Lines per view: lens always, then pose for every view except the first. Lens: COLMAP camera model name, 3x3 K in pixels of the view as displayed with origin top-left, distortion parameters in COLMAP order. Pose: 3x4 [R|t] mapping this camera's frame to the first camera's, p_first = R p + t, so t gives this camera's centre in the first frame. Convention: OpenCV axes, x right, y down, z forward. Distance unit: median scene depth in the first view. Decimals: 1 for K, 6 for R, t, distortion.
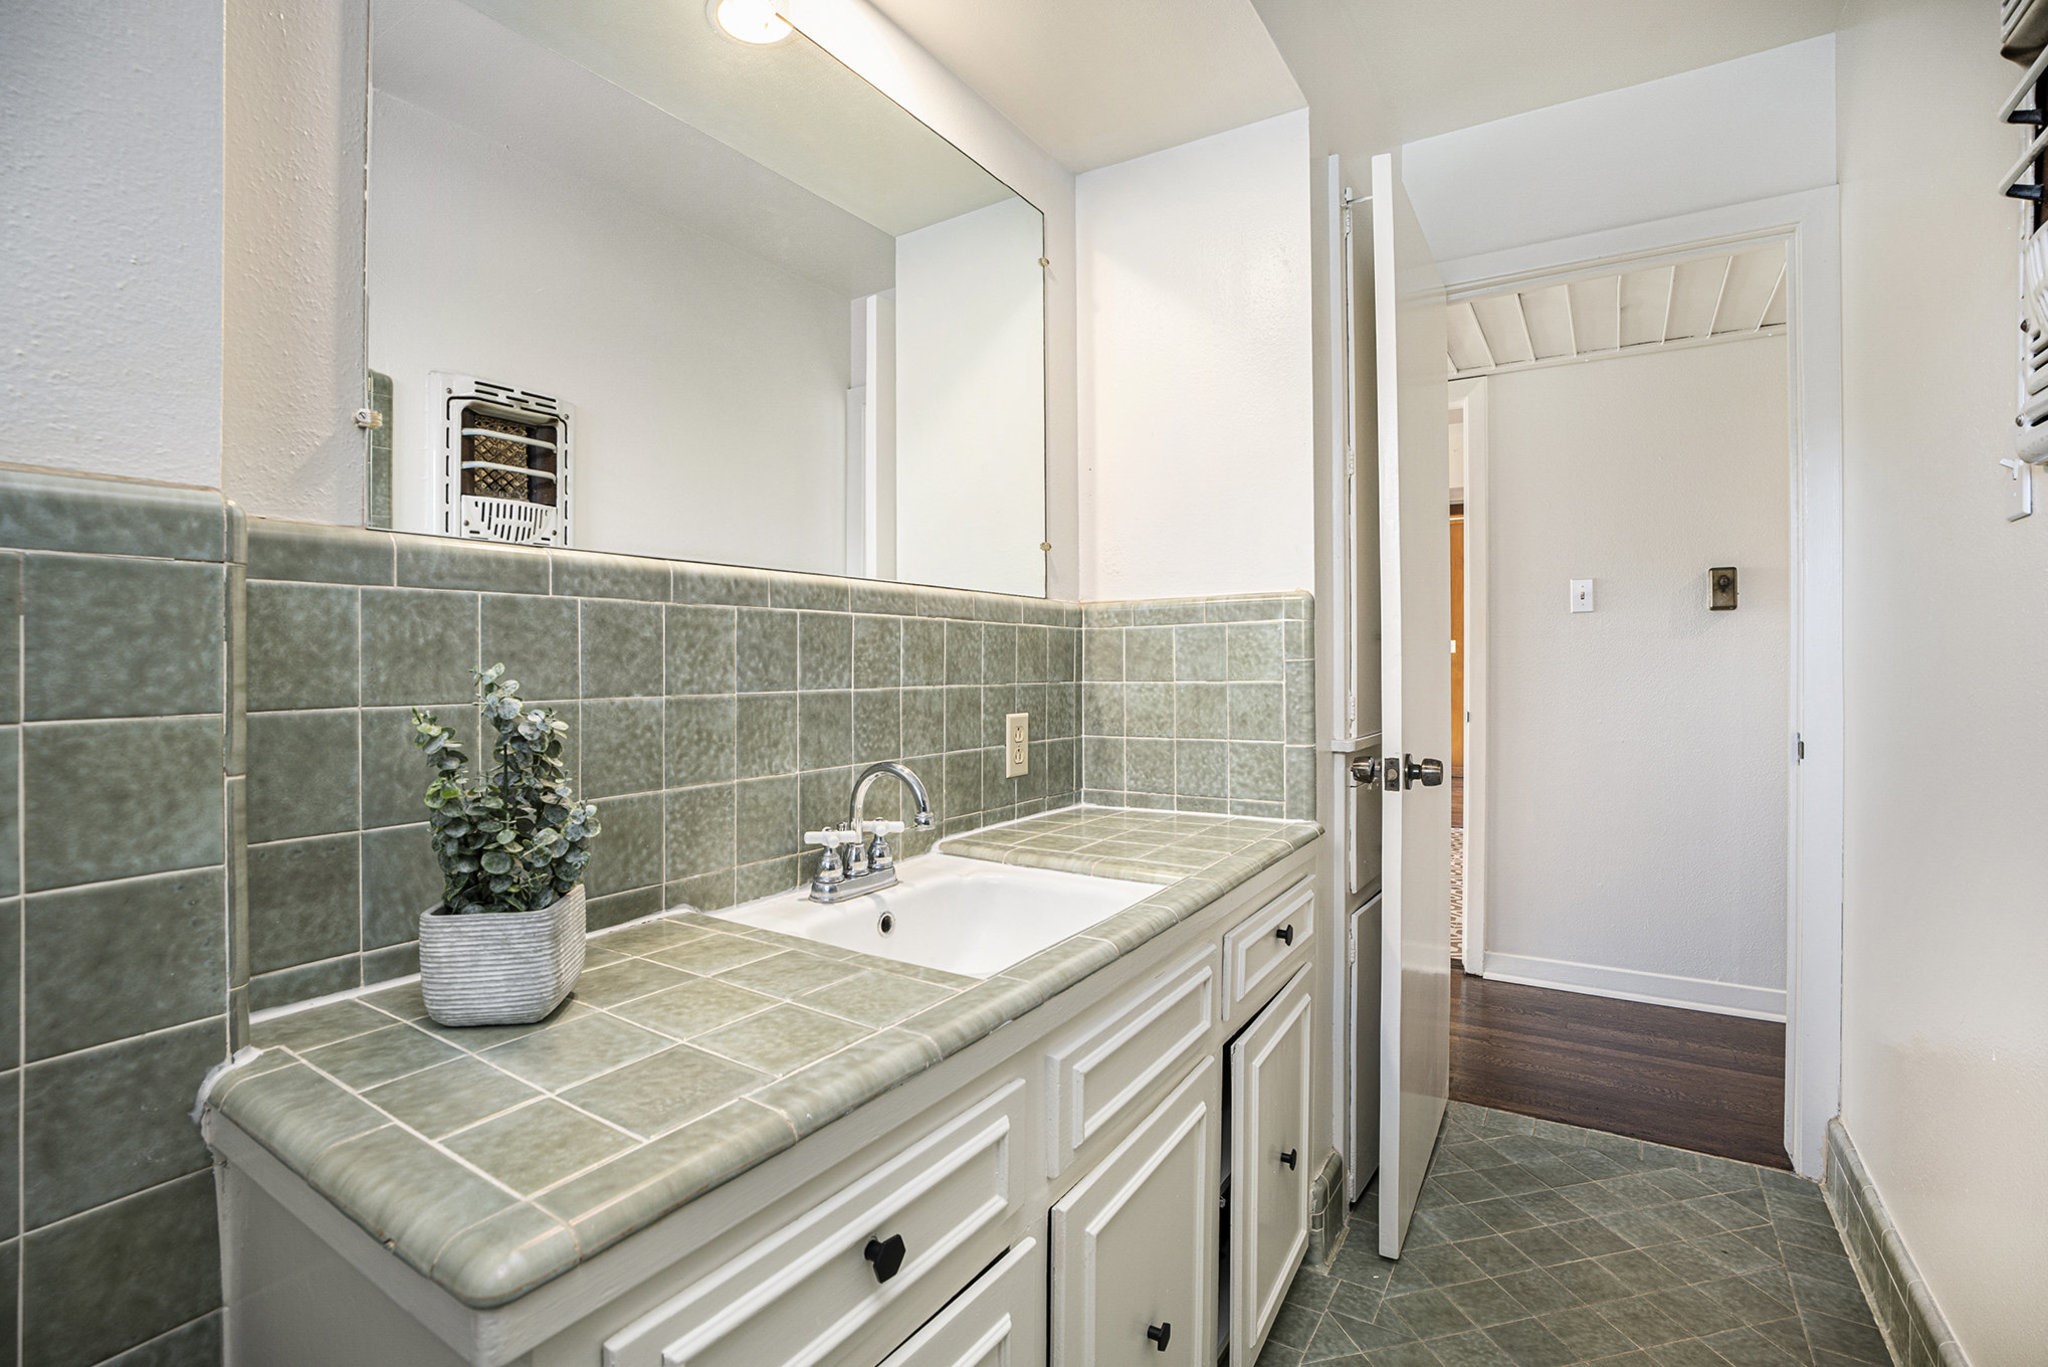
lens RADIAL K [[950.4, 0, 1009.6], [0, 950.4, 657.6], [0, 0, 1]] dist [-0.043400, 0.001198]
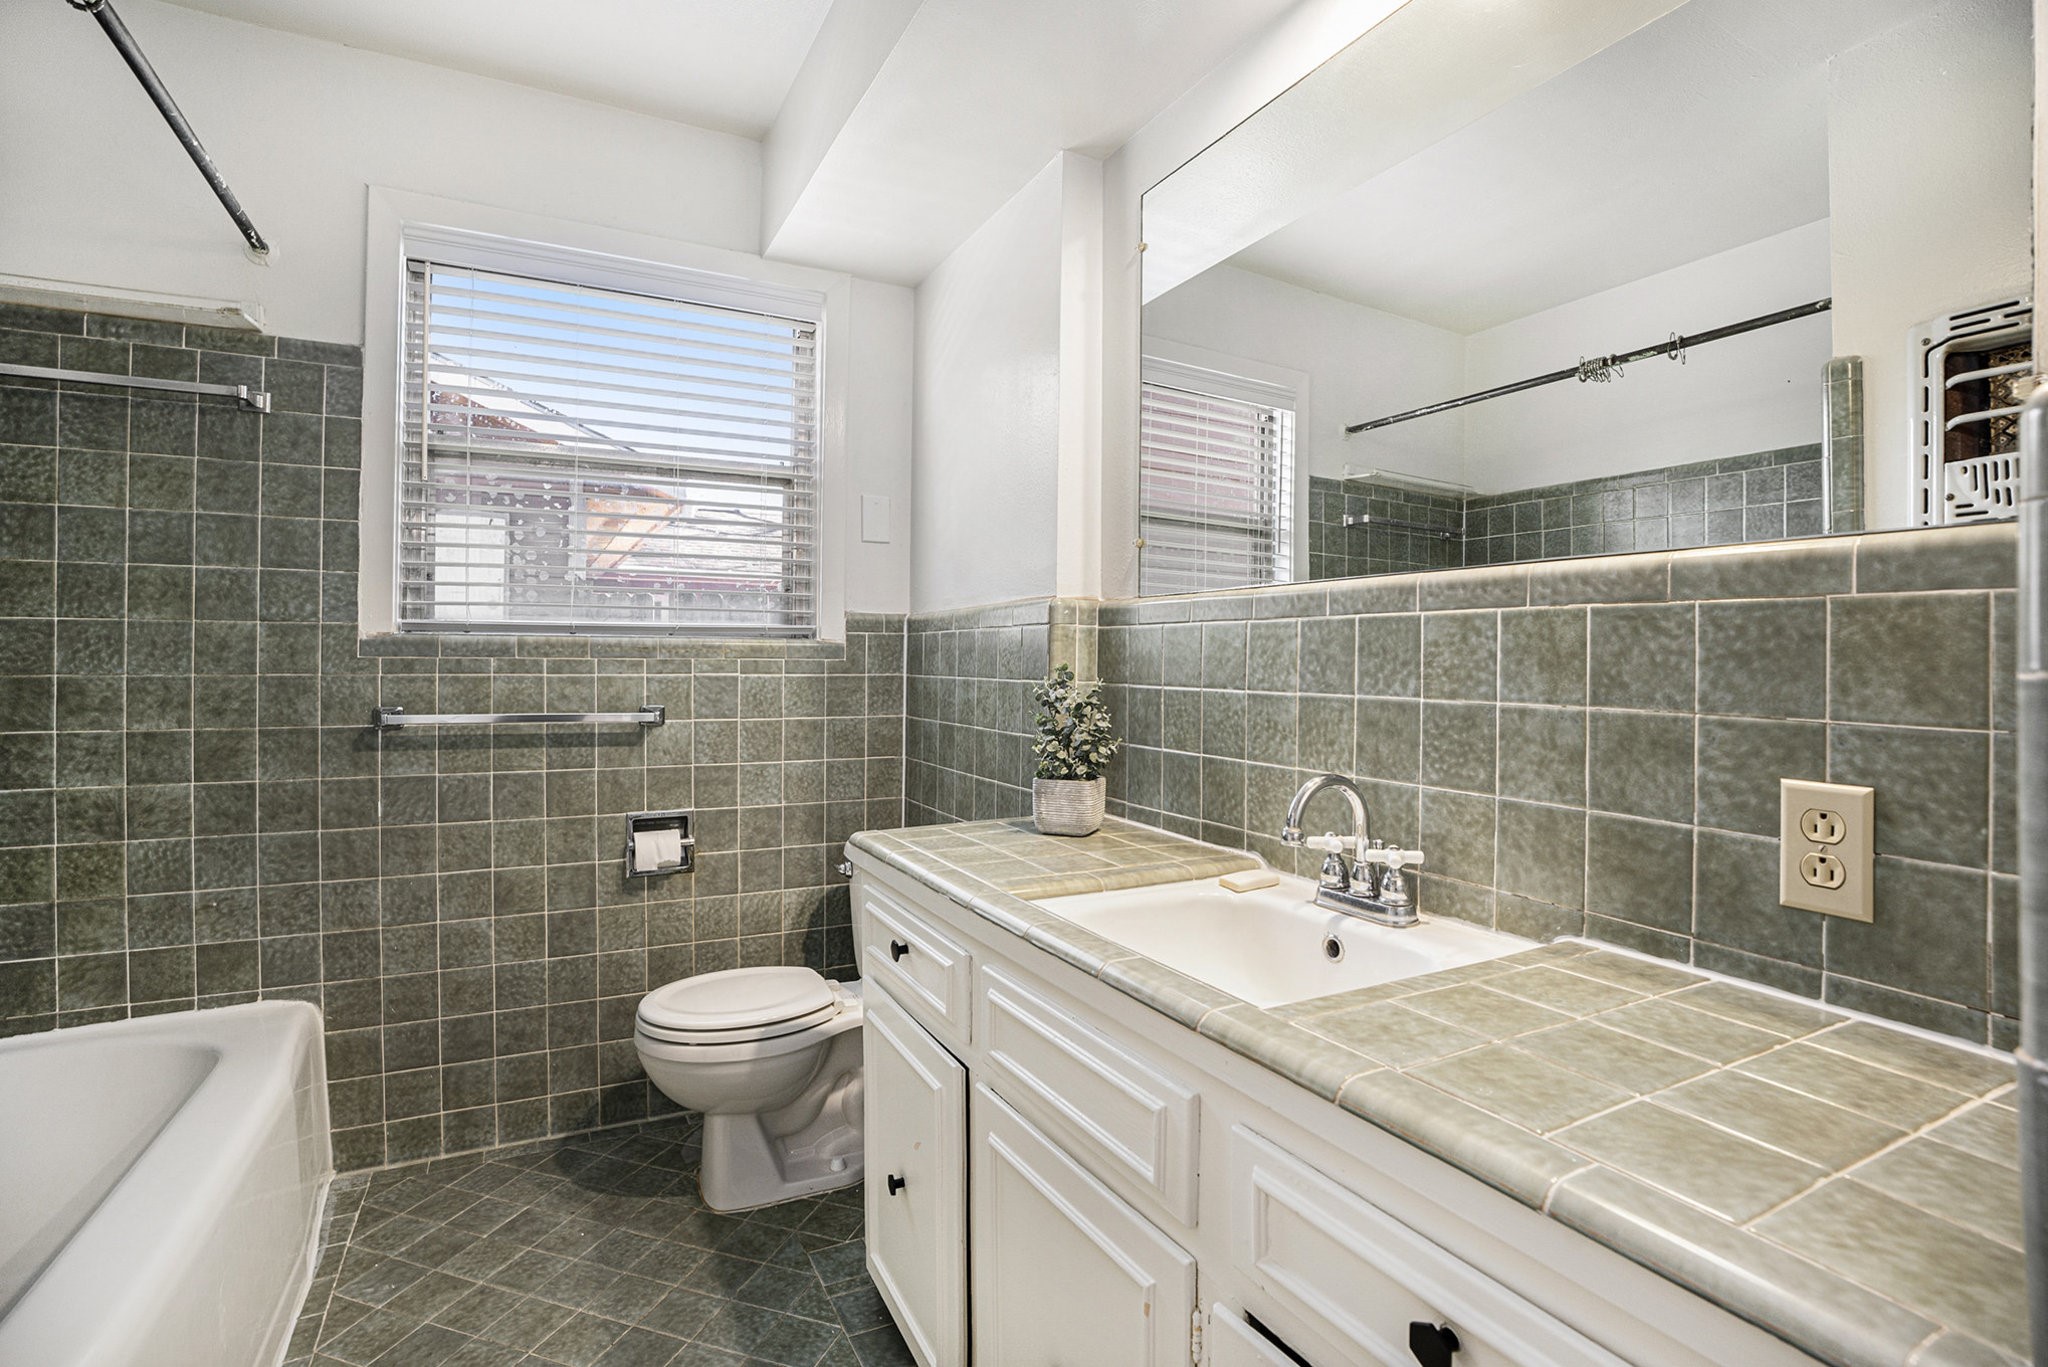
lens RADIAL K [[950.4, 0, 1009.6], [0, 950.4, 657.6], [0, 0, 1]] dist [-0.043400, 0.001198]
pose [[-0.490477, -0.004302, -0.871444, 0.799173], [-0.006167, 0.999980, -0.001466, -0.001538], [0.871432, 0.004655, -0.490493, 1.121838]]
